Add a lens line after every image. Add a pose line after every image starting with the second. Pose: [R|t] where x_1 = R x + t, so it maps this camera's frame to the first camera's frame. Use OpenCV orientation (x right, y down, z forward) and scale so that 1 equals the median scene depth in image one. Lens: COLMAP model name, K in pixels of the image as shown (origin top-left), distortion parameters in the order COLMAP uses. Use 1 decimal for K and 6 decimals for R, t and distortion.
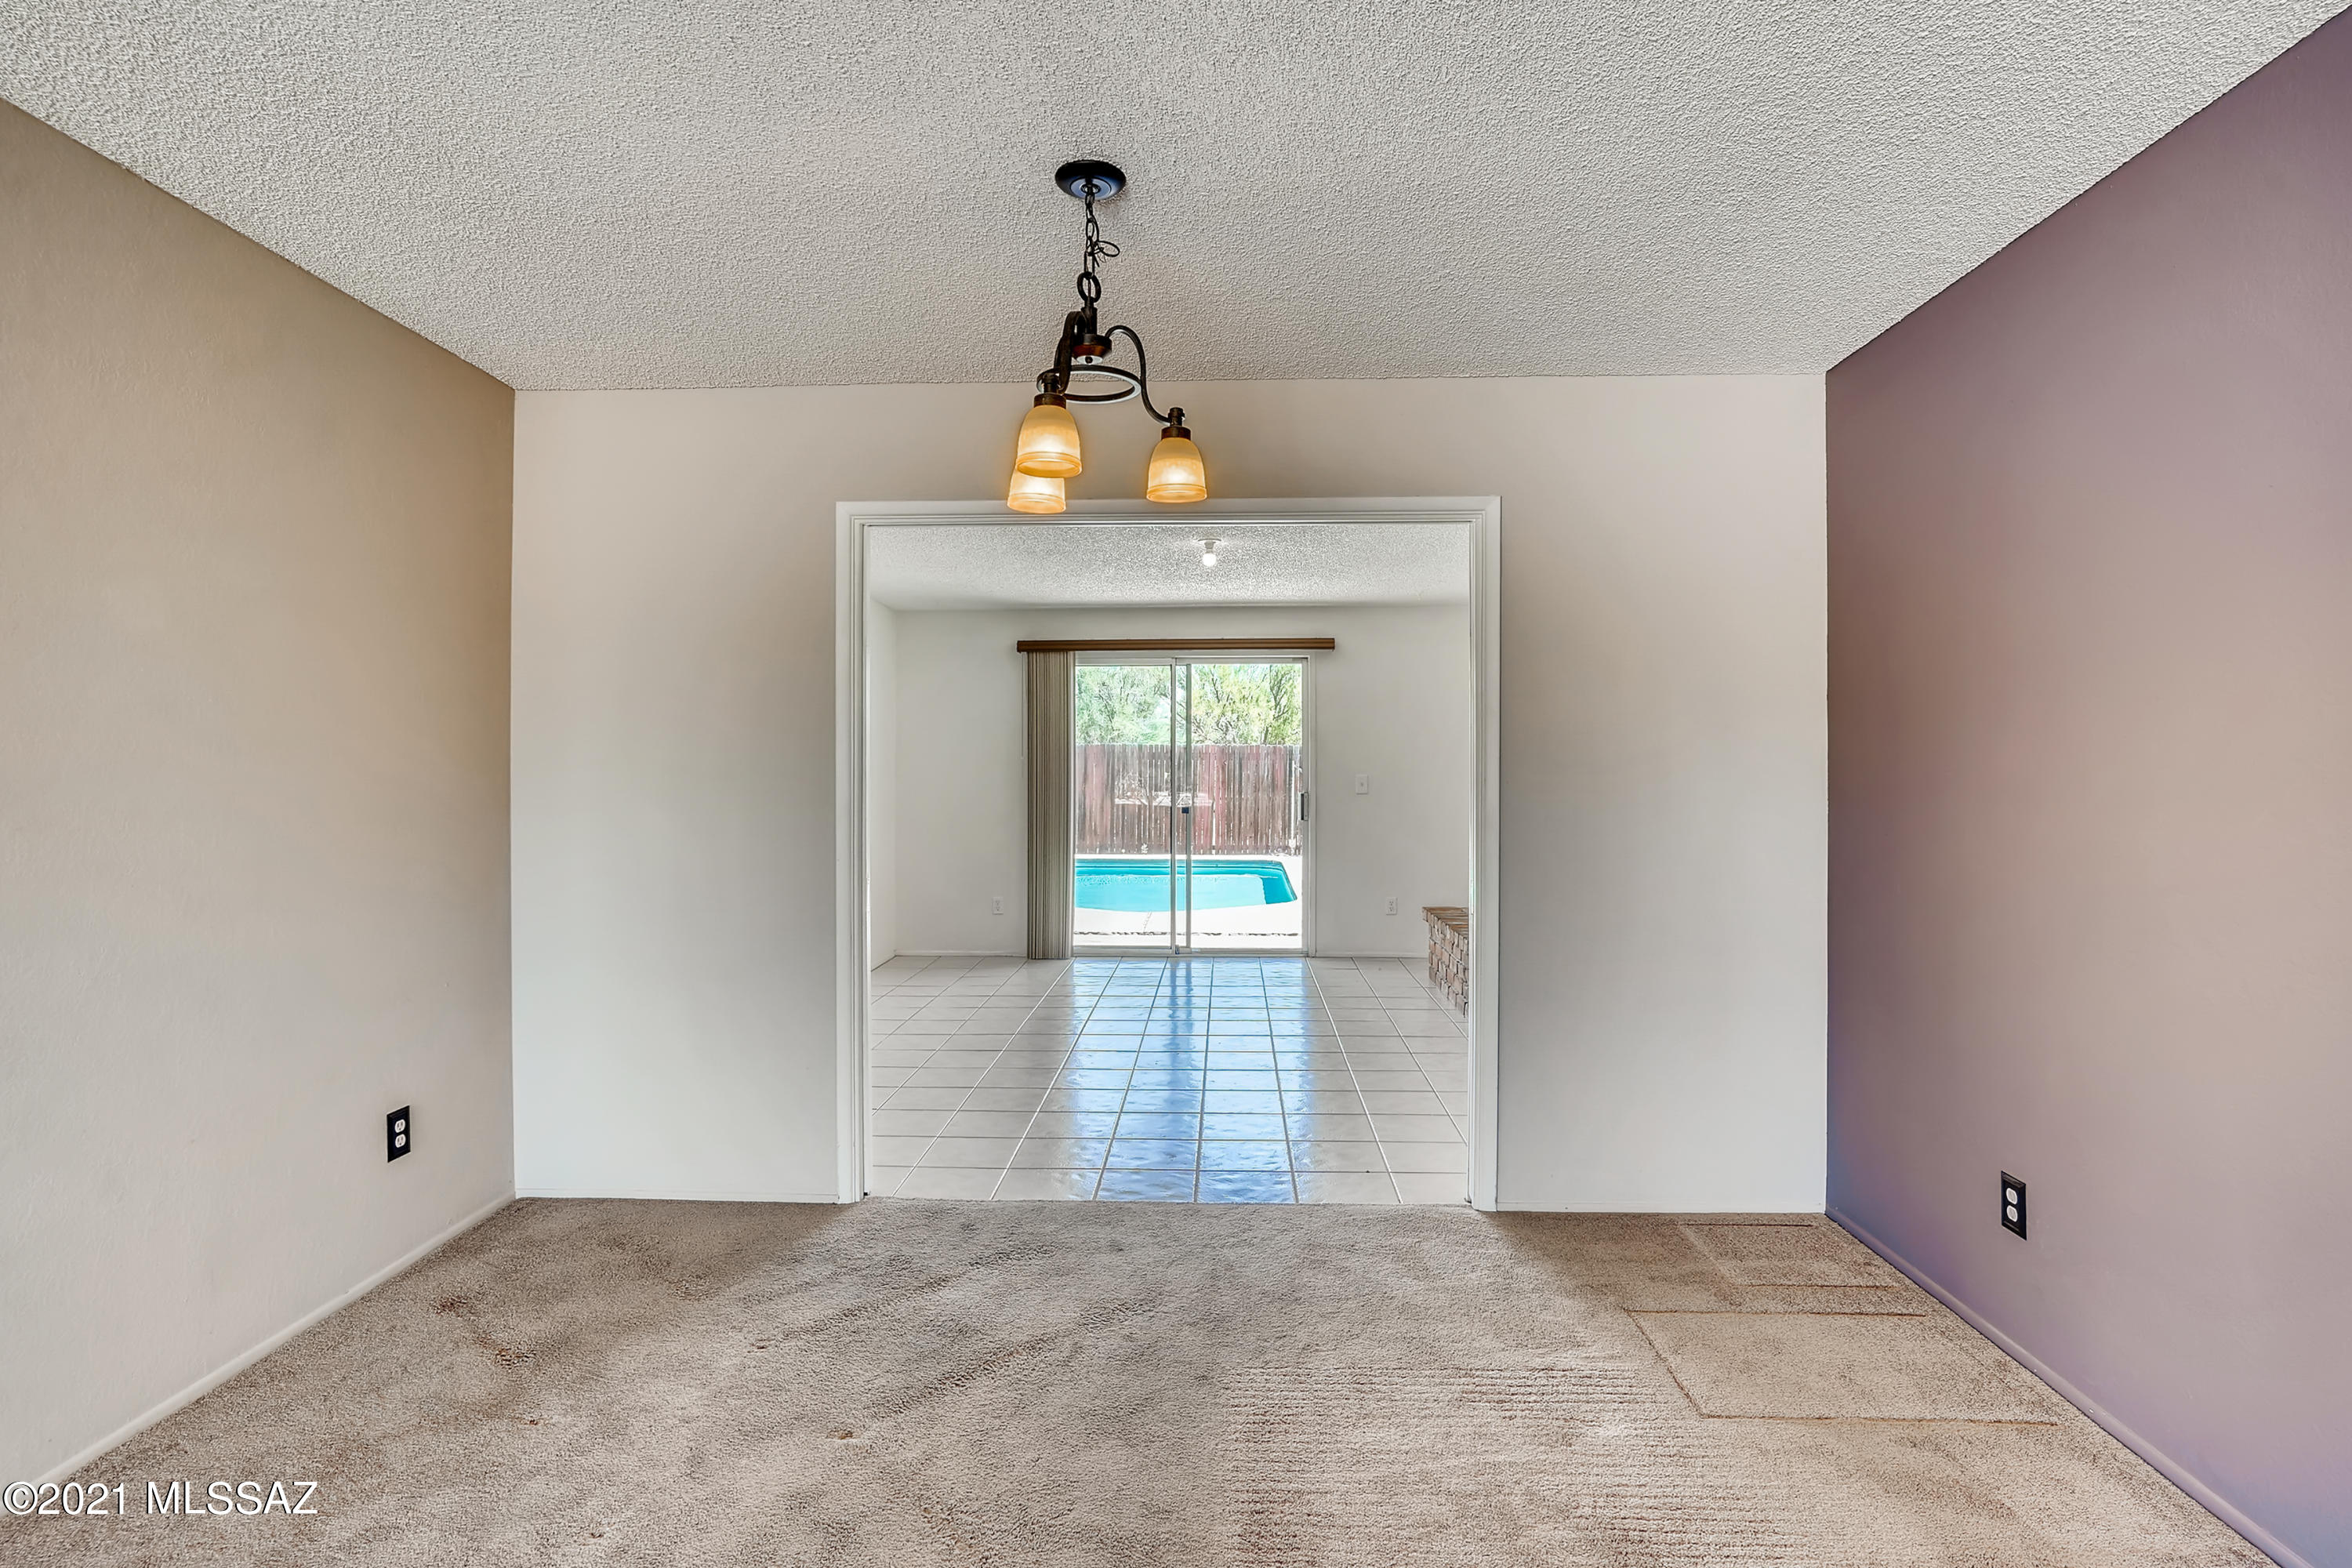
lens RADIAL K [[1164.2, 0, 1176.5], [0, 1164.2, 768.1], [0, 0, 1]] dist [-0.032611, 0.011547]
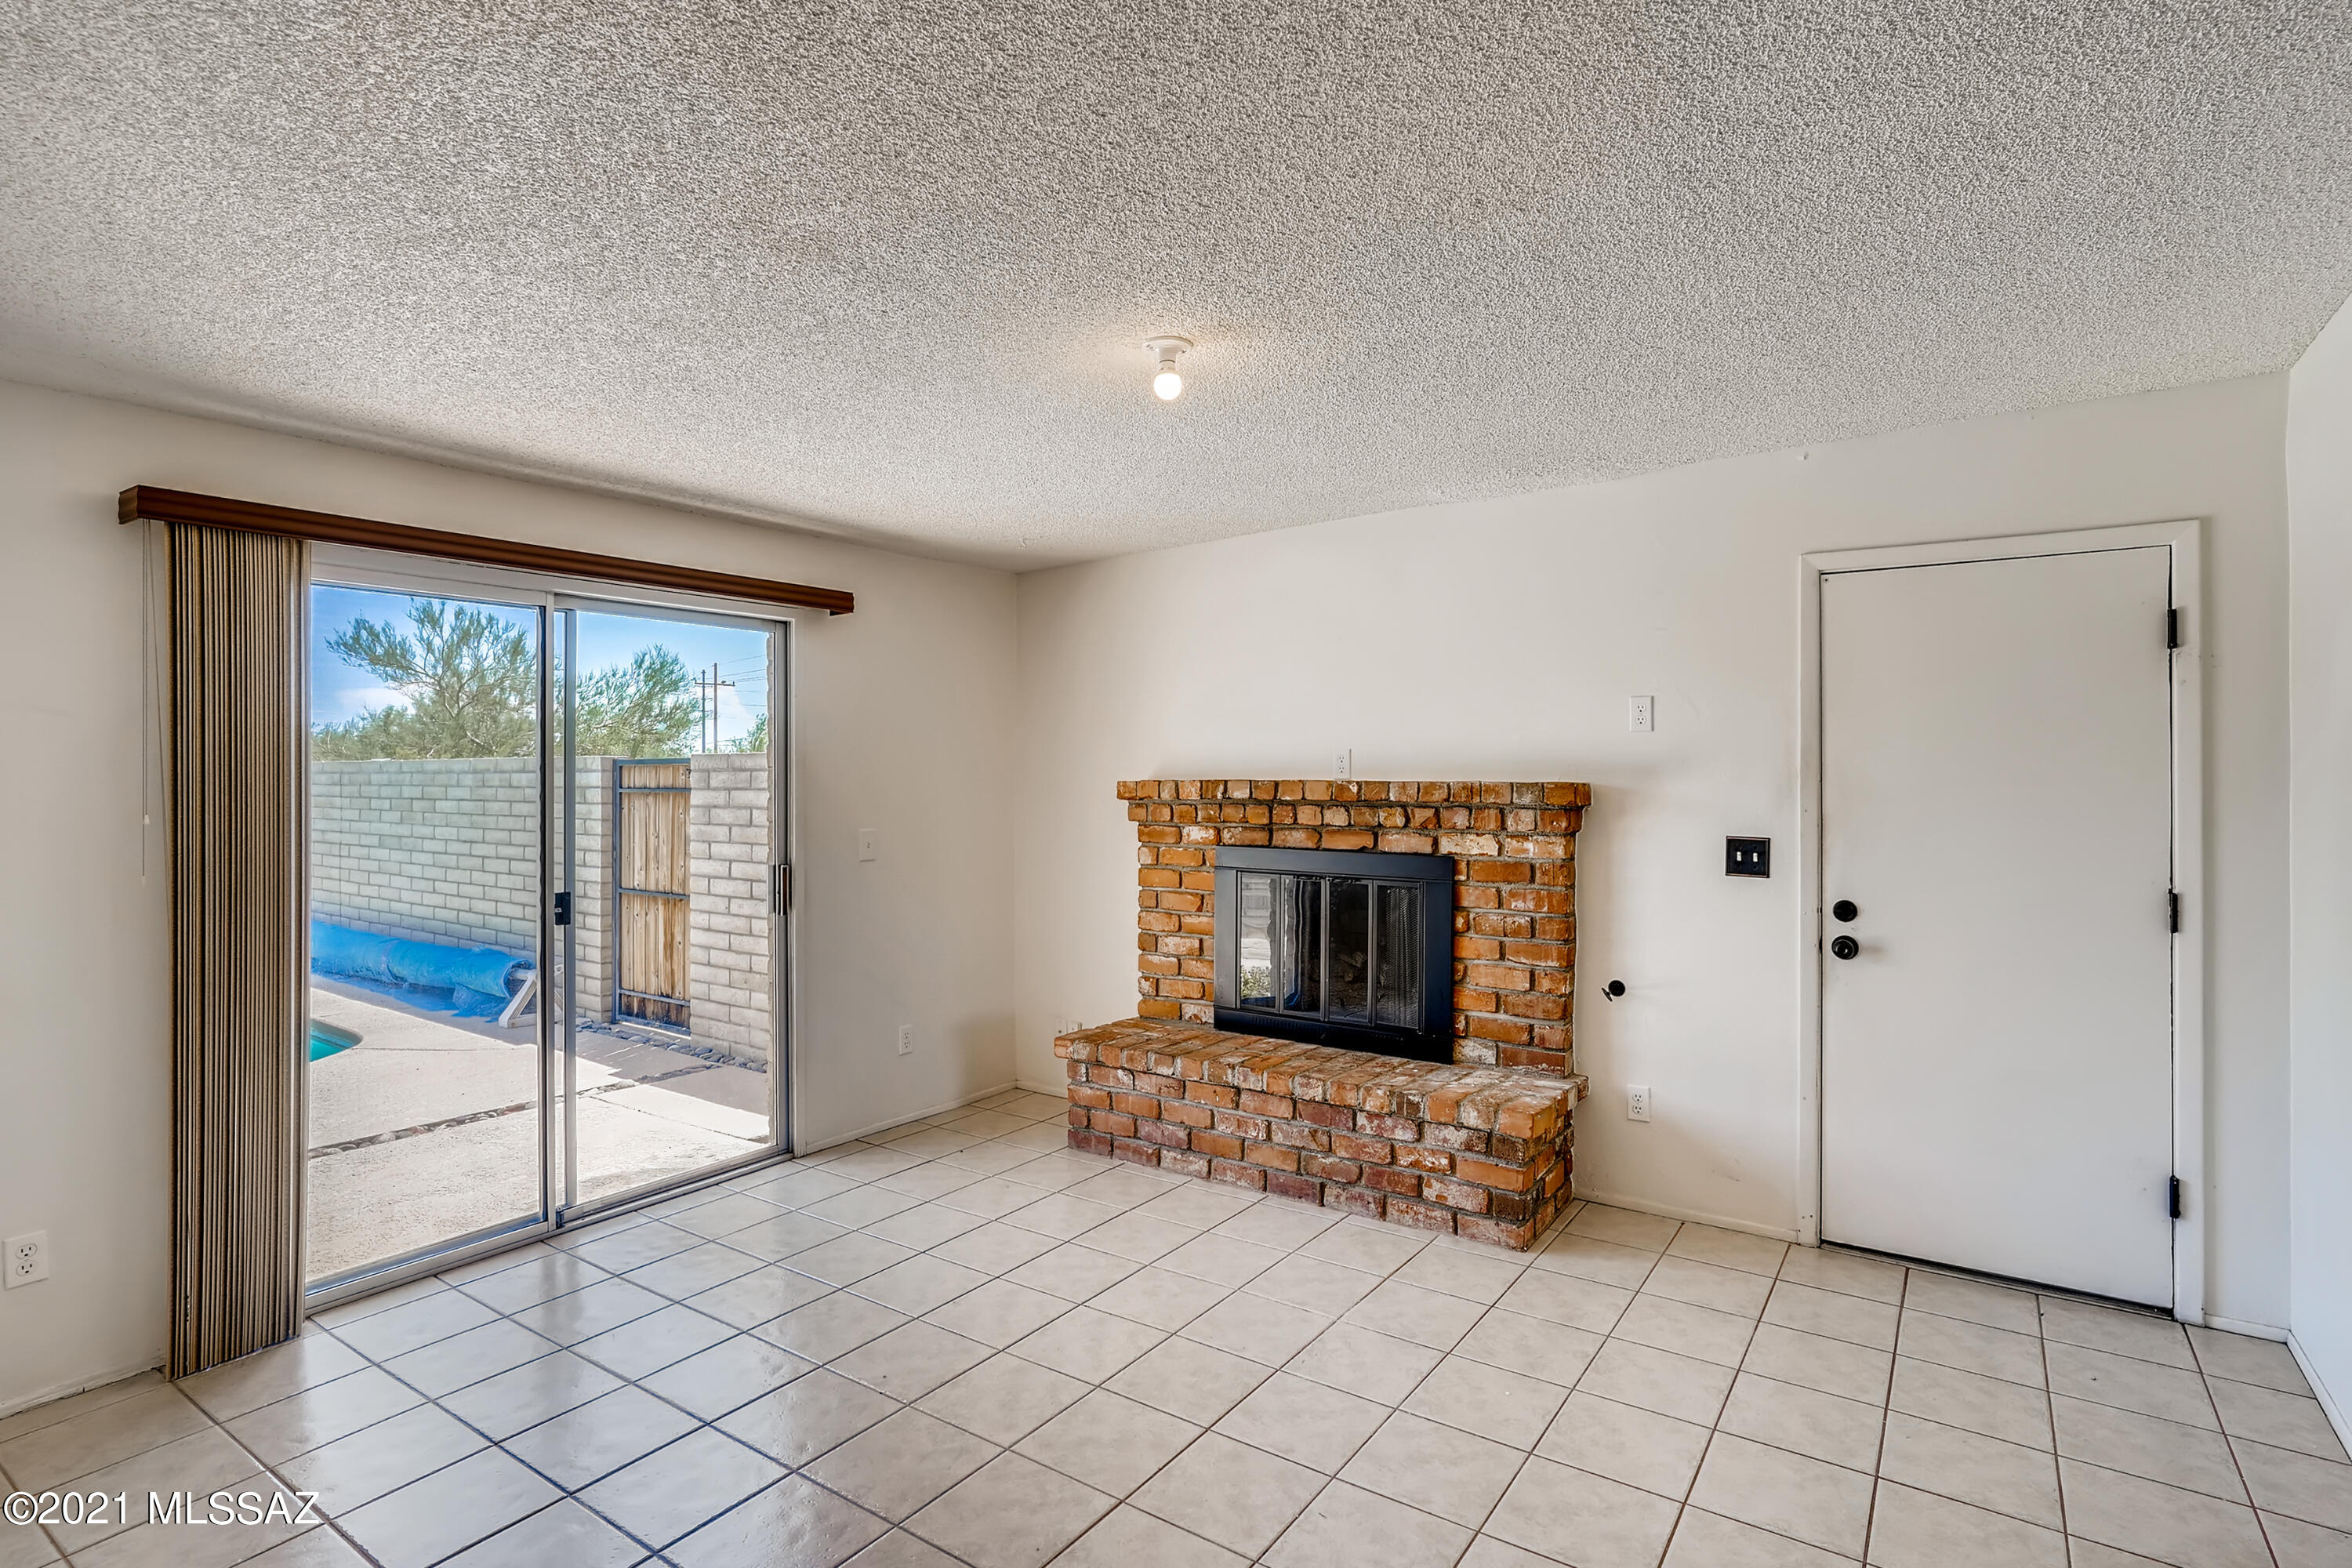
lens RADIAL K [[1164.2, 0, 1183.9], [0, 1164.2, 778.7], [0, 0, 1]] dist [-0.032611, 0.011547]
pose [[0.538442, -0.004771, 0.842649, -0.249412], [0.009260, 0.999957, -0.000256, -0.017832], [-0.842612, 0.007940, 0.538463, 0.532933]]
